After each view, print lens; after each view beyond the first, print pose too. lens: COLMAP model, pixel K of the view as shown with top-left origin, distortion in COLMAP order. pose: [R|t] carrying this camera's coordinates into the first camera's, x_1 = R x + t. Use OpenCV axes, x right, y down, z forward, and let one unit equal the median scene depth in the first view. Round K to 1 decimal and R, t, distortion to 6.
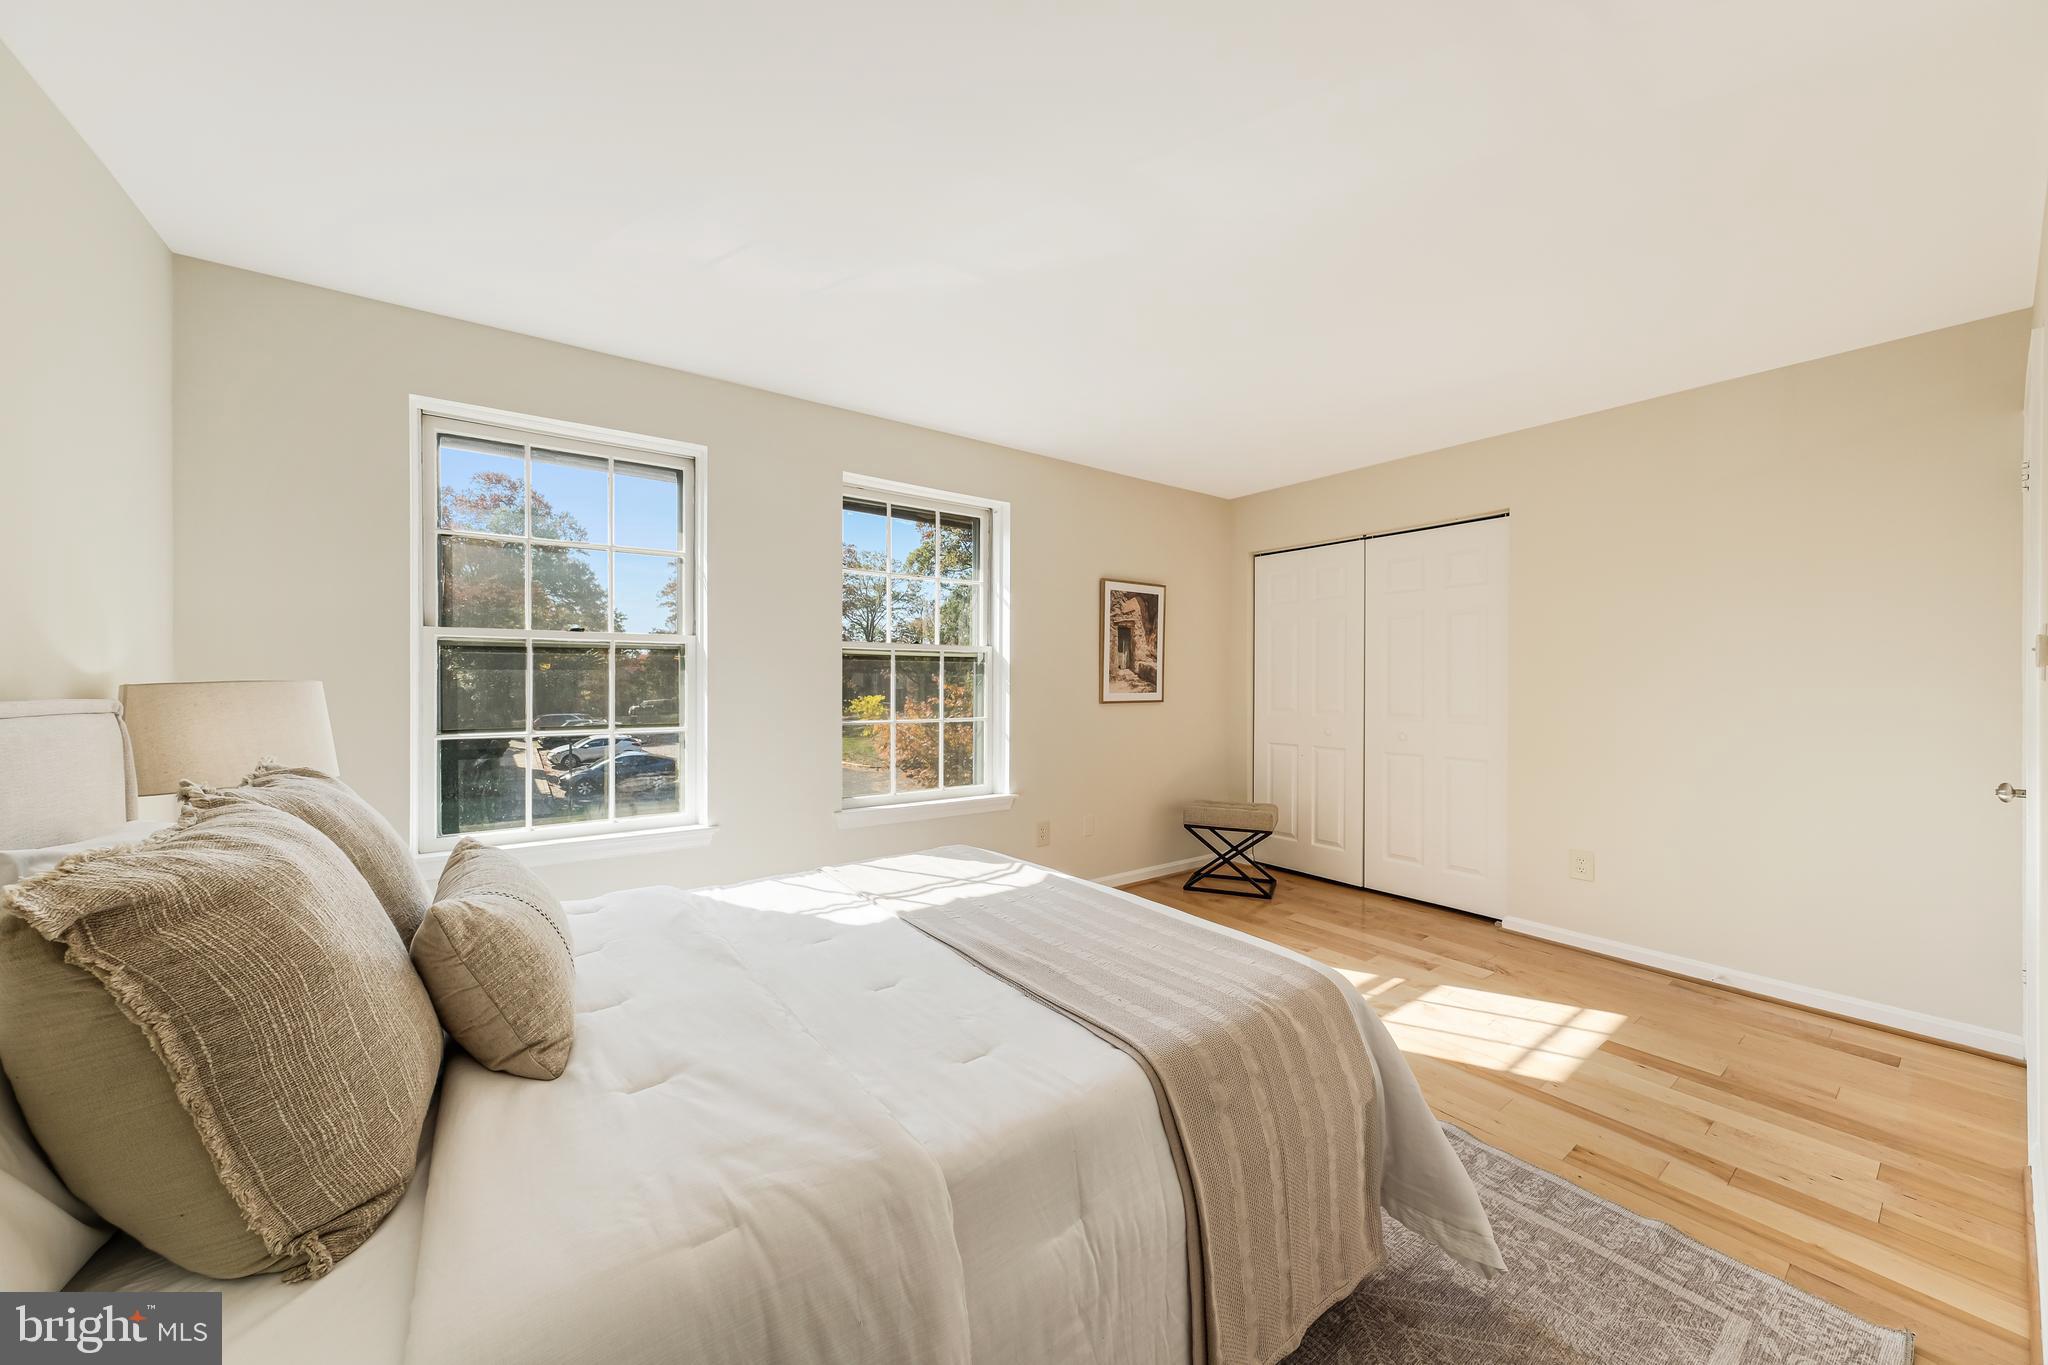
lens RADIAL K [[729.1, 0, 1024.0], [0, 729.1, 682.5], [0, 0, 1]] dist [0.000759, 0.000226]
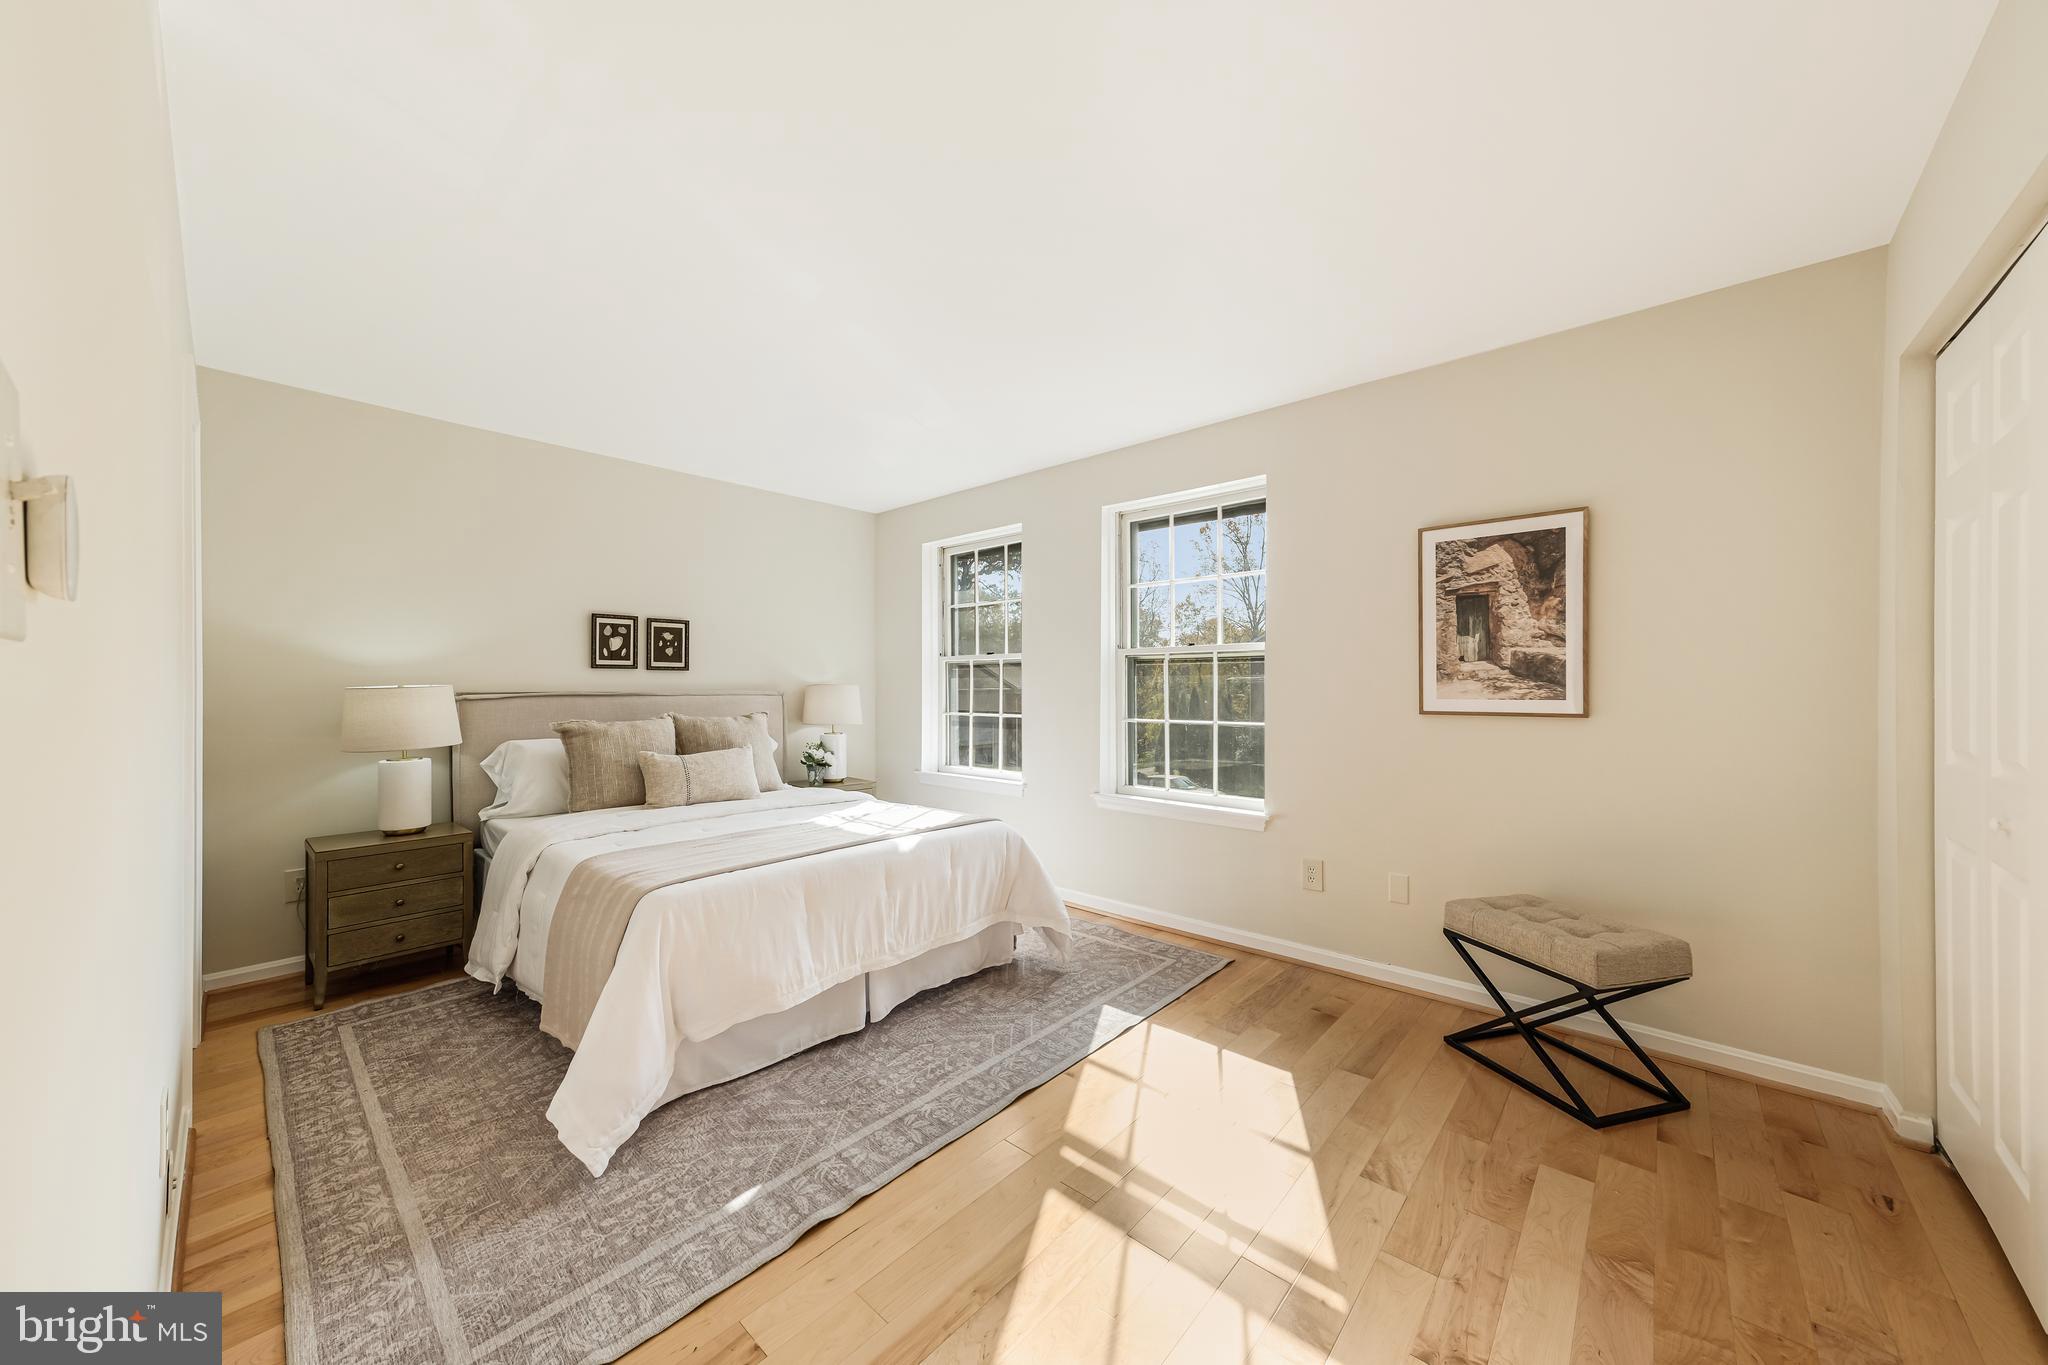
lens RADIAL K [[706.8, 0, 1024.0], [0, 706.8, 682.5], [0, 0, 1]] dist [-0.000754, -0.000065]
pose [[0.203732, -0.005674, -0.979010, 0.657160], [0.001611, 0.999984, -0.005460, 0.002484], [0.979025, -0.000465, 0.203738, 0.495598]]
